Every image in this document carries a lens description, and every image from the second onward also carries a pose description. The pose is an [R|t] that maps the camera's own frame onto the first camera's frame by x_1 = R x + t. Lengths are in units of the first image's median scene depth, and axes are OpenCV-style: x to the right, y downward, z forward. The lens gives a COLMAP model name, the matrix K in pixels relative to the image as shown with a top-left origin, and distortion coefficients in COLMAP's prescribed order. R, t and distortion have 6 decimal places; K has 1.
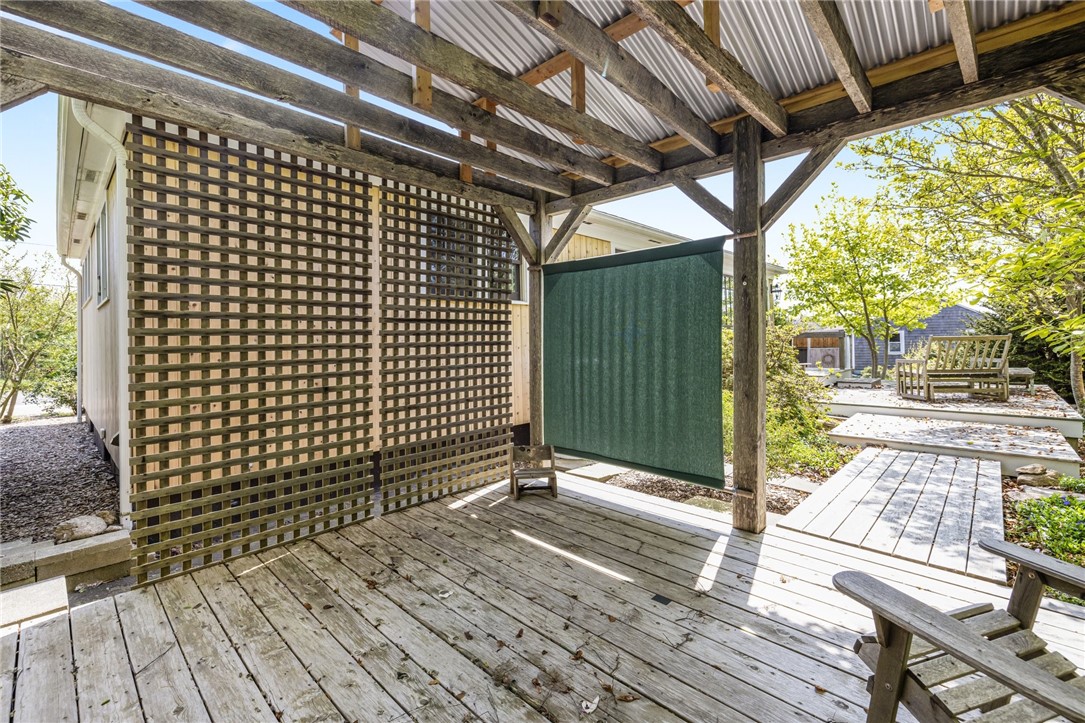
lens RADIAL K [[464.1, 0, 539.9], [0, 464.1, 337.2], [0, 0, 1]] dist [0.001271, -0.001821]
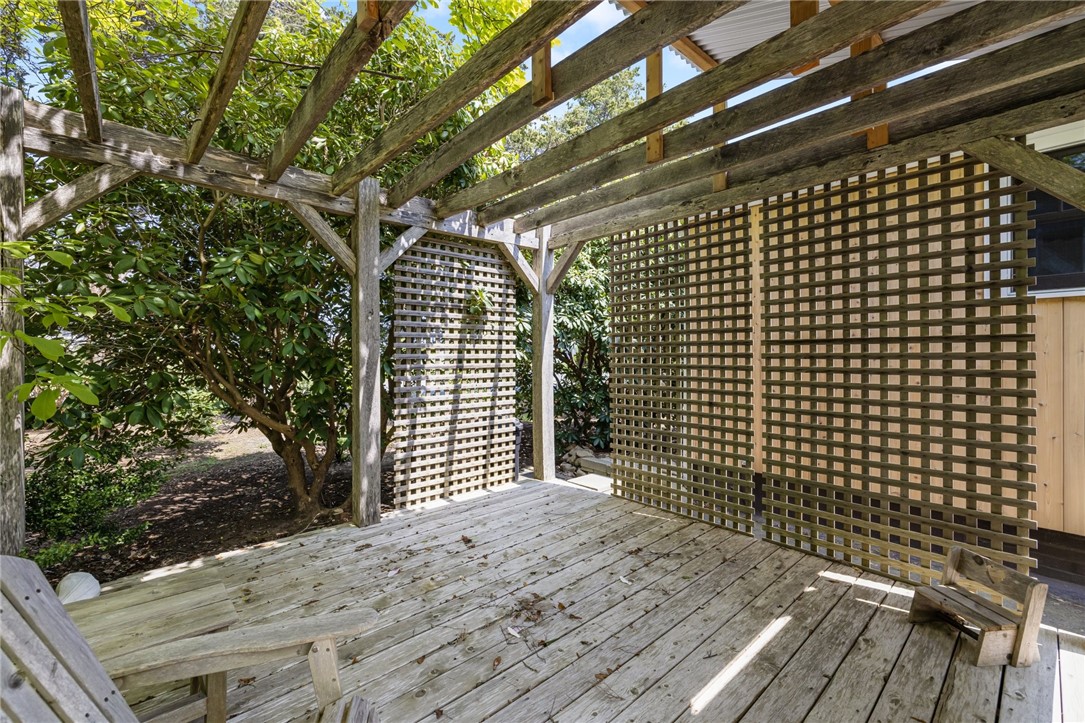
lens RADIAL K [[464.1, 0, 546.2], [0, 464.1, 356.2], [0, 0, 1]] dist [0.001271, -0.001821]
pose [[-0.071506, 0.014635, -0.997333, 0.734404], [0.001537, 0.999893, 0.014562, -0.025655], [0.997439, -0.000492, -0.071521, 0.661101]]
